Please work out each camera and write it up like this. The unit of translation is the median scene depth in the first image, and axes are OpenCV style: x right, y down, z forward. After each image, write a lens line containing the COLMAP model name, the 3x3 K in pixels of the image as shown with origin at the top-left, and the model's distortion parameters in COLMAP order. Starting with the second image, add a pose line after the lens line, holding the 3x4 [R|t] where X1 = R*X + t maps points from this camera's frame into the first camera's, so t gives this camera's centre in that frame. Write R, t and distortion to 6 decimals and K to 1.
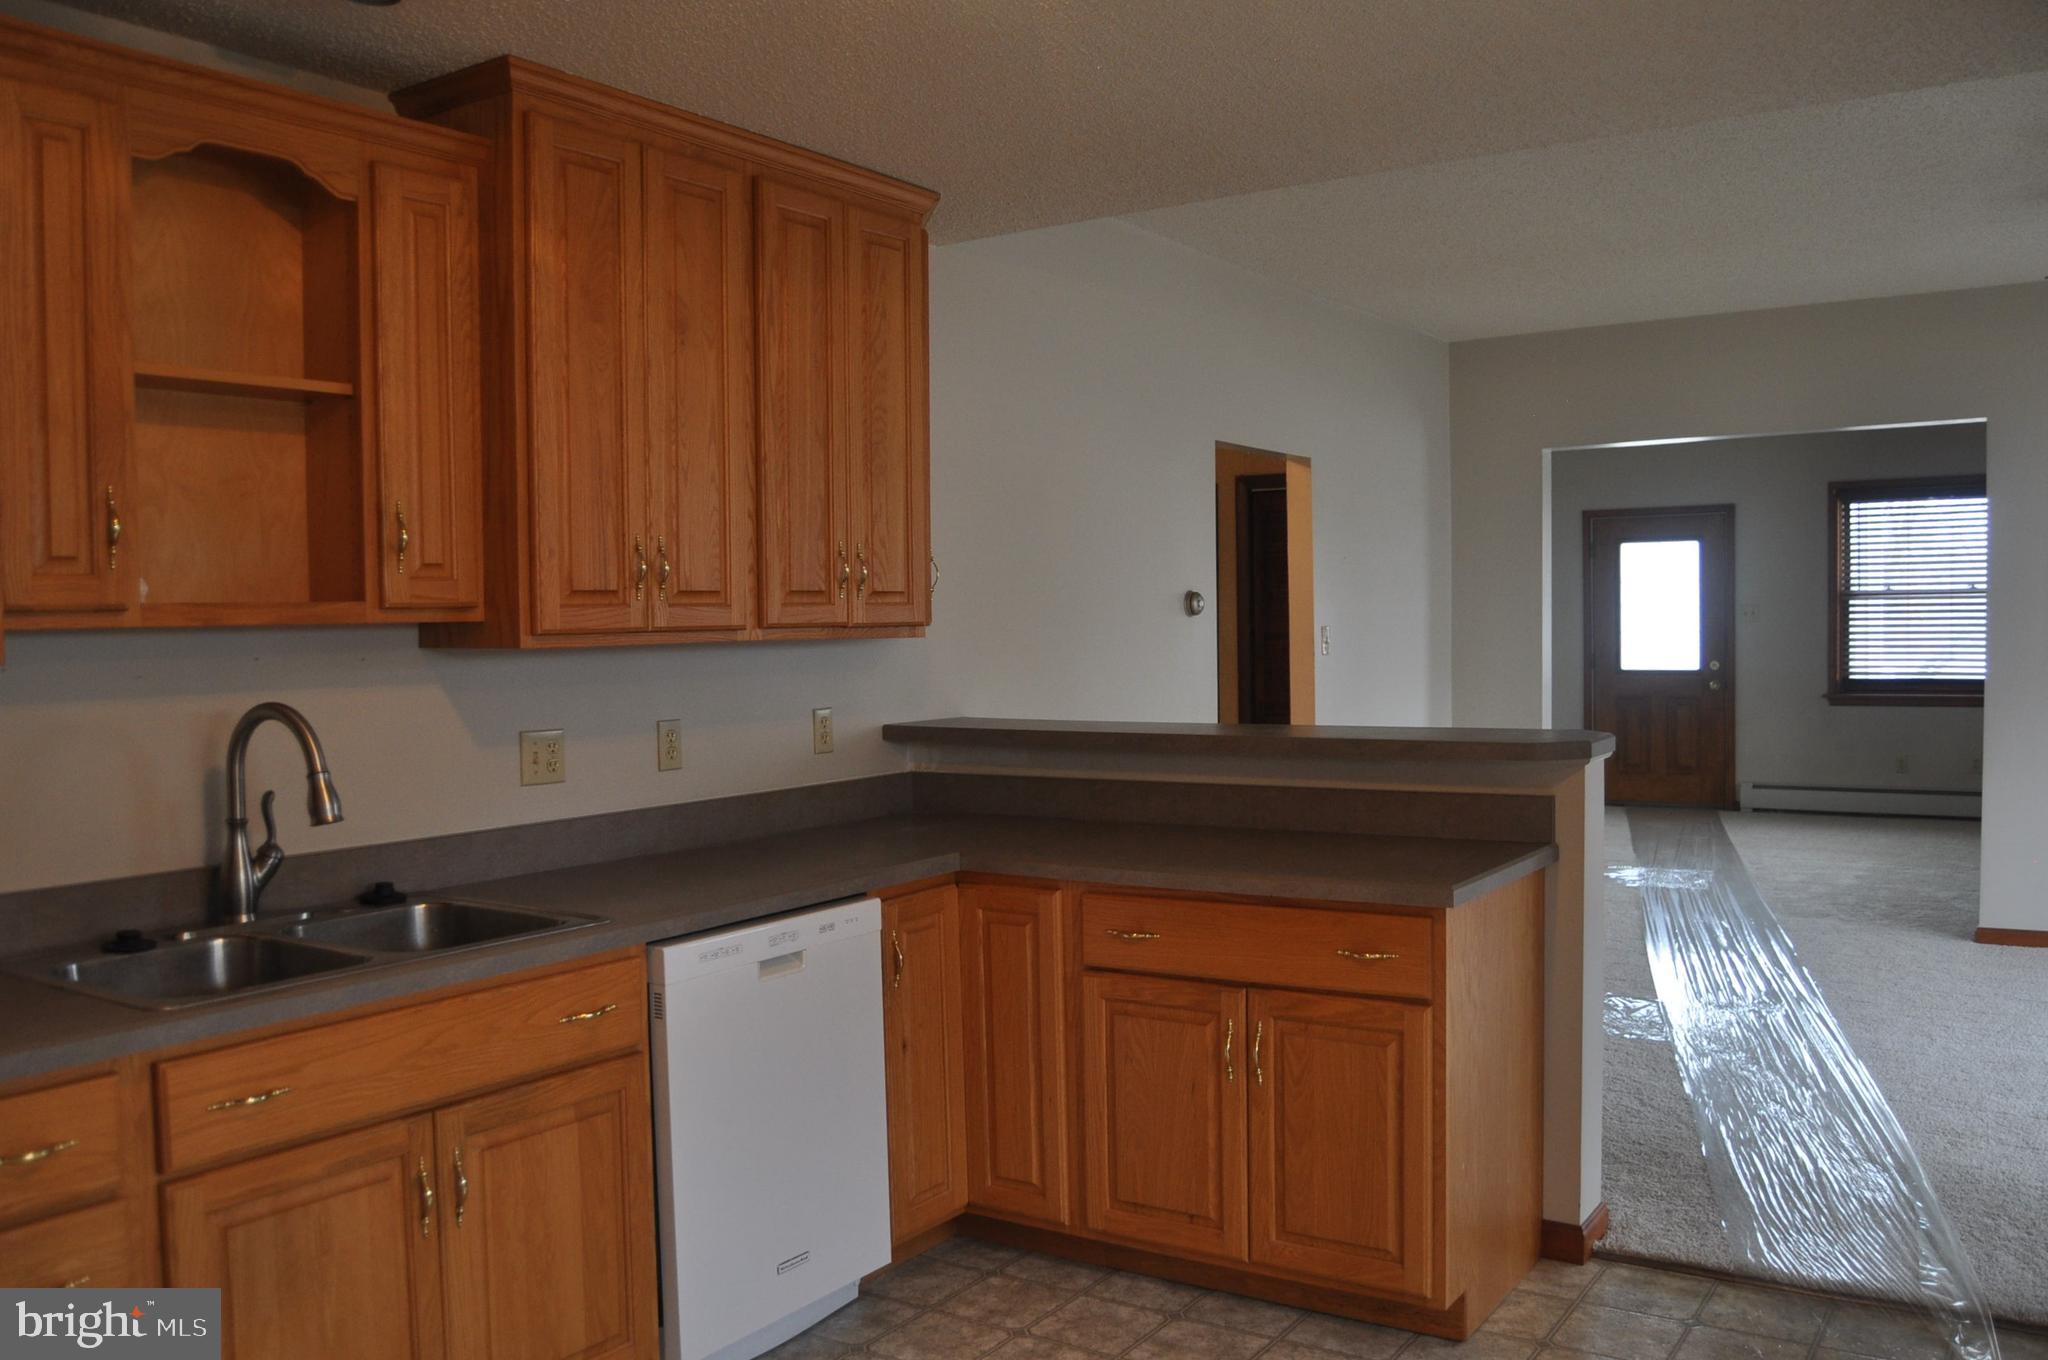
lens RADIAL K [[1707.0, 0, 1044.8], [0, 1707.0, 681.4], [0, 0, 1]] dist [-0.086949, 0.037489]
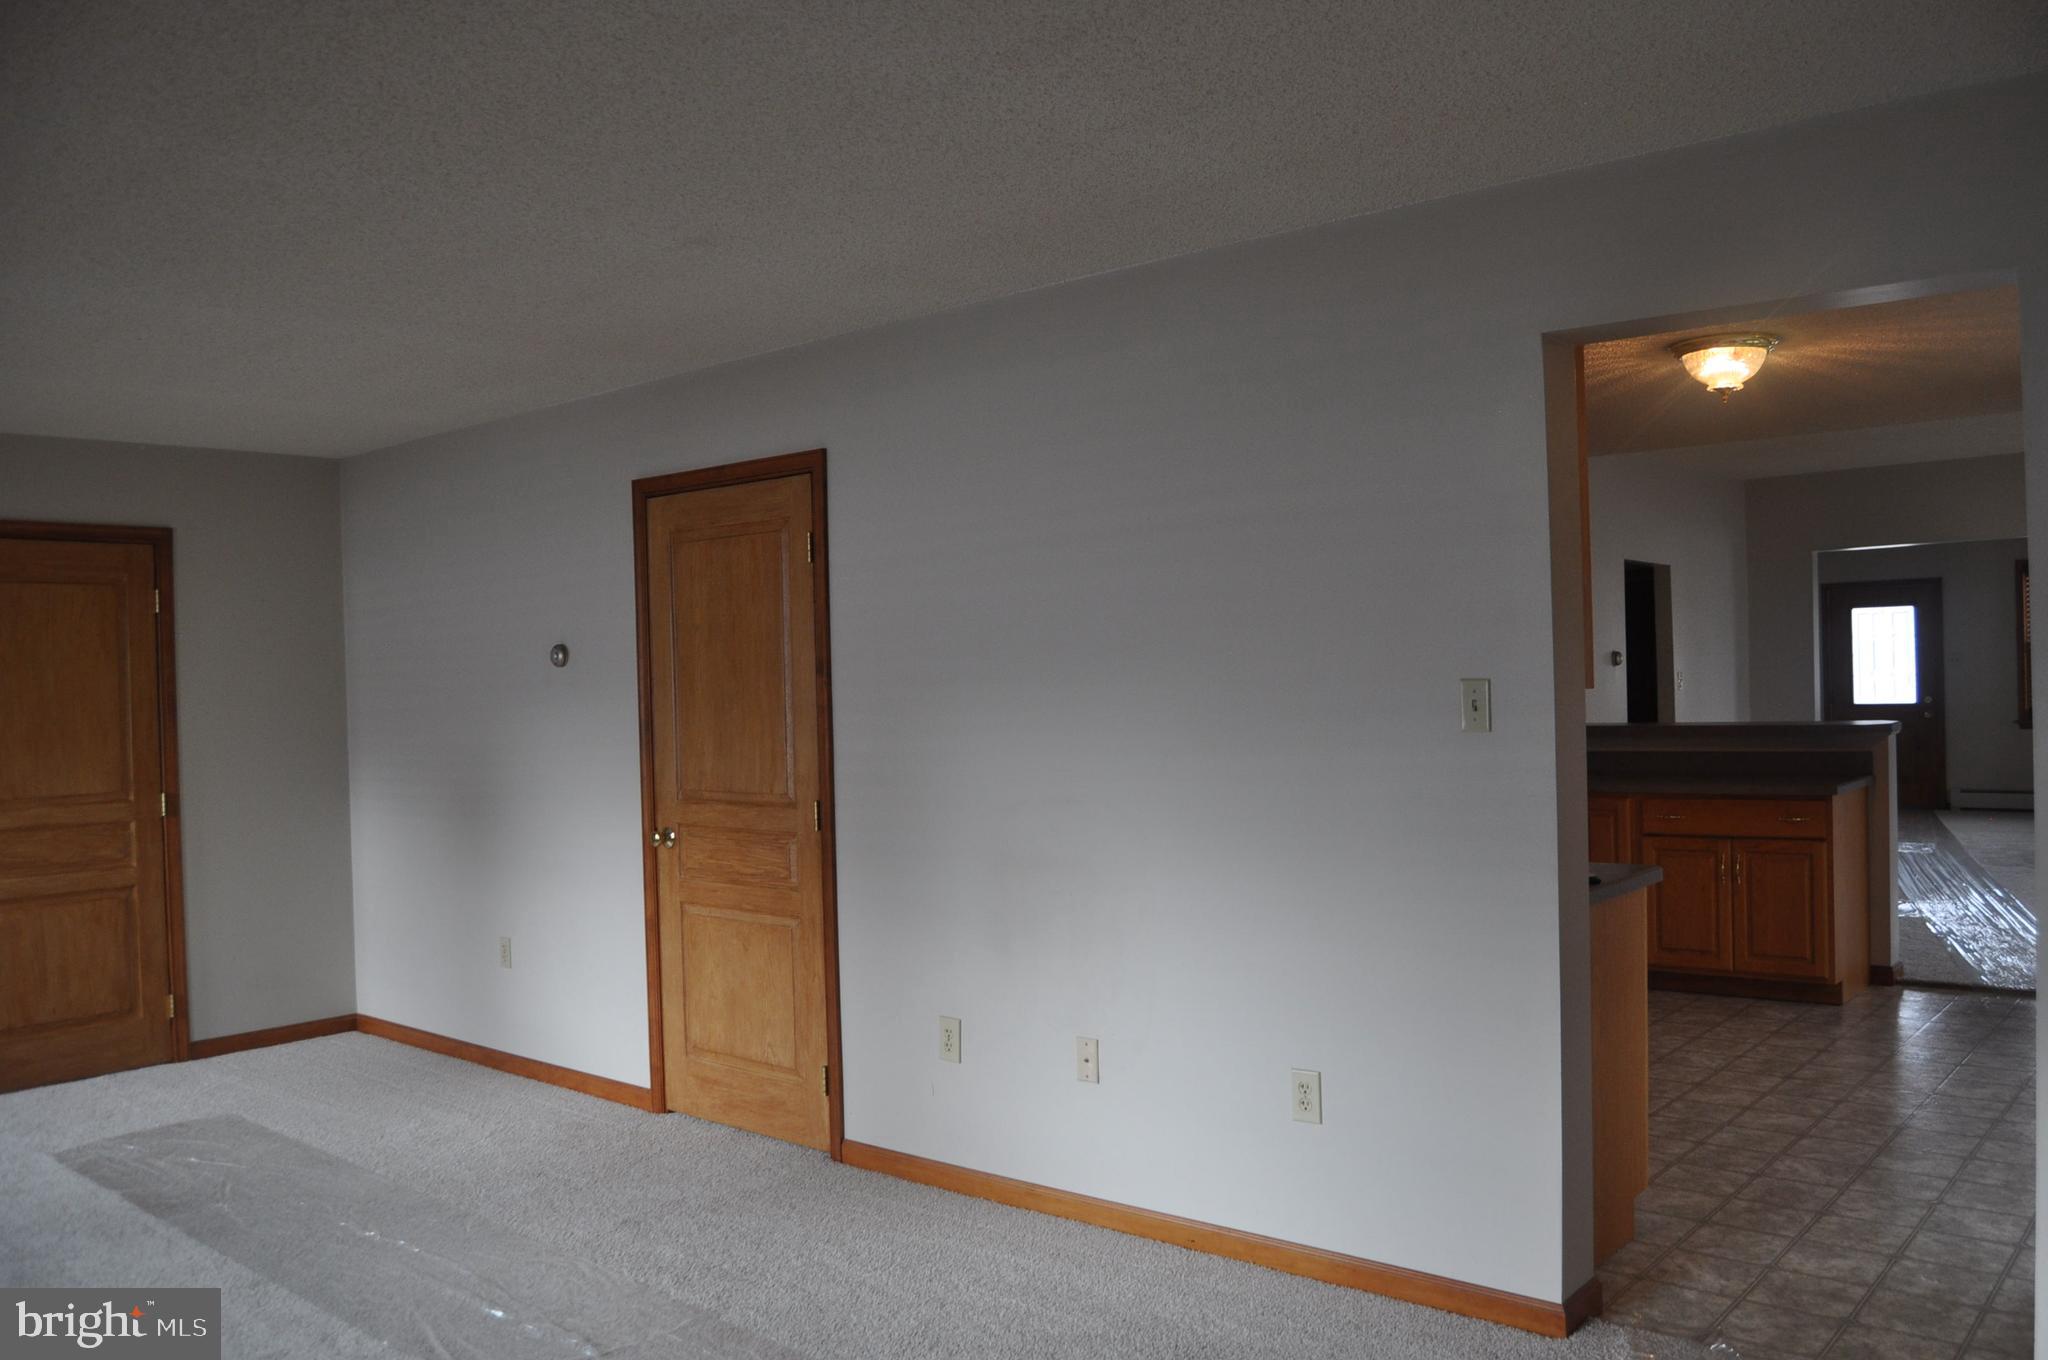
lens RADIAL K [[1620.0, 0, 1039.0], [0, 1620.0, 692.8], [0, 0, 1]] dist [-0.079826, 0.018142]
pose [[0.992481, -0.011356, -0.121874, -0.421758], [0.008074, 0.999592, -0.027387, 0.038969], [0.122135, 0.026197, 0.992168, -0.927502]]
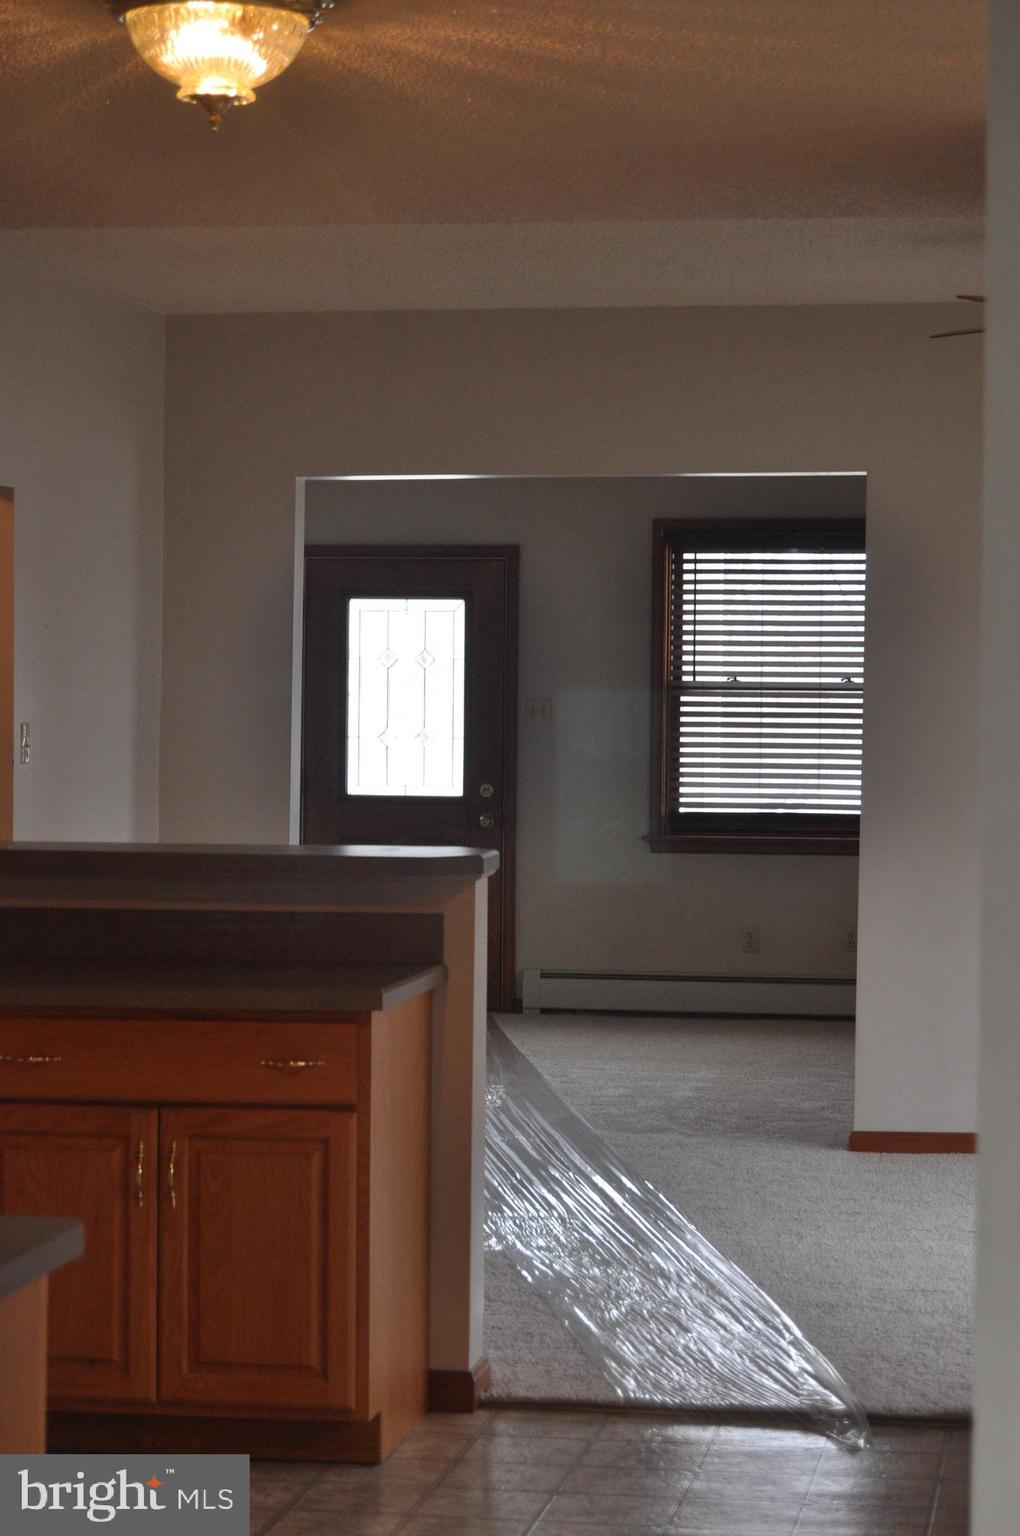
lens RADIAL K [[3540.0, 0, 517.3], [0, 3540.0, 761.7], [0, 0, 1]] dist [0.013157, 0.000000]
pose [[0.915151, 0.015934, 0.402796, -0.428290], [-0.008435, 0.999757, -0.020384, 0.021176], [-0.403023, 0.015257, 0.915063, -0.772299]]
